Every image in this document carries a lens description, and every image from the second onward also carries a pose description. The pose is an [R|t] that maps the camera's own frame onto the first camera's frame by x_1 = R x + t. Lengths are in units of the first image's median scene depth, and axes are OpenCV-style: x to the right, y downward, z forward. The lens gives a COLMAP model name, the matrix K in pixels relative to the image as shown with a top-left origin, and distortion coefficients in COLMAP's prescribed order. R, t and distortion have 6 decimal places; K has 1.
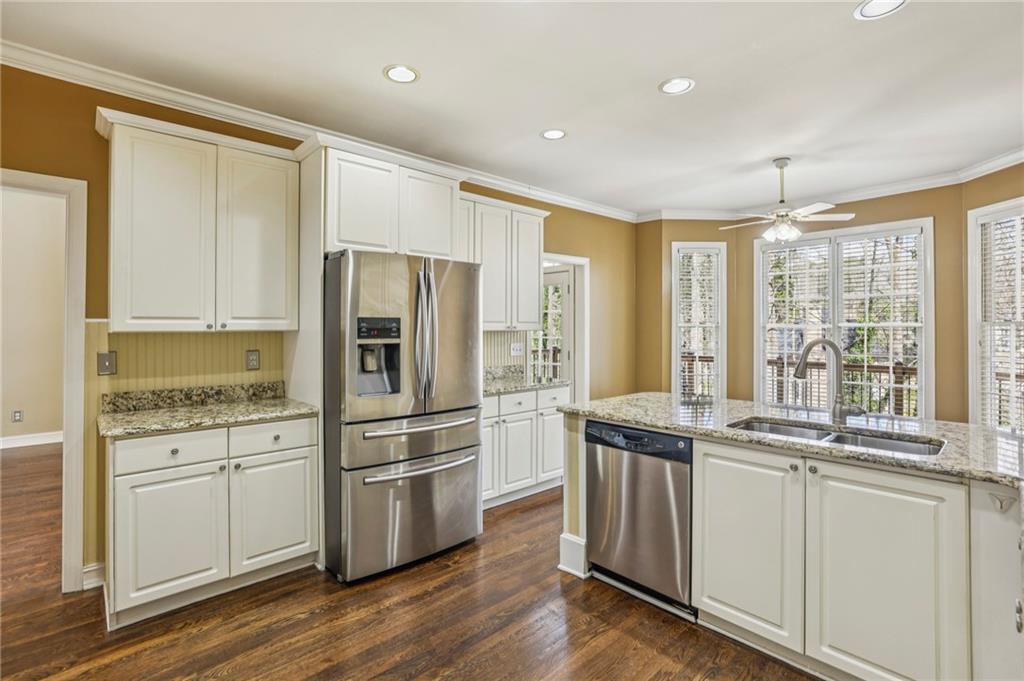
lens RADIAL K [[482.7, 0, 514.3], [0, 482.7, 325.5], [0, 0, 1]] dist [-0.000448, 0.000070]
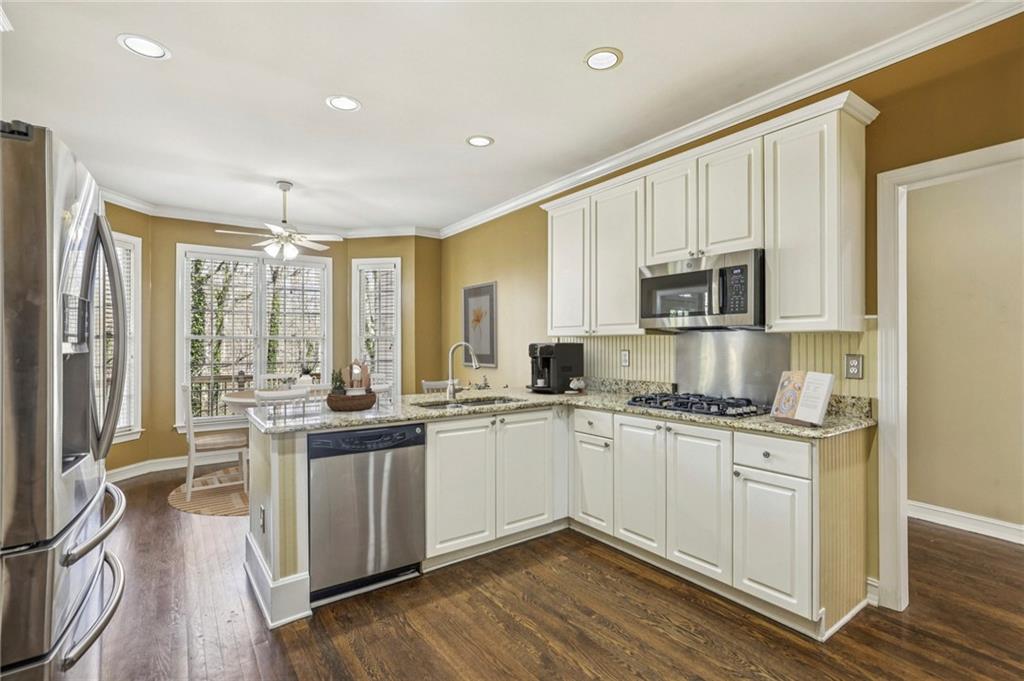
lens RADIAL K [[486.6, 0, 512.0], [0, 486.6, 340.5], [0, 0, 1]] dist [0.000862, 0.000363]
pose [[0.132433, 0.009343, 0.991148, -0.757462], [-0.003509, 0.999954, -0.008958, 0.031836], [-0.991186, -0.002292, 0.132460, 0.564151]]
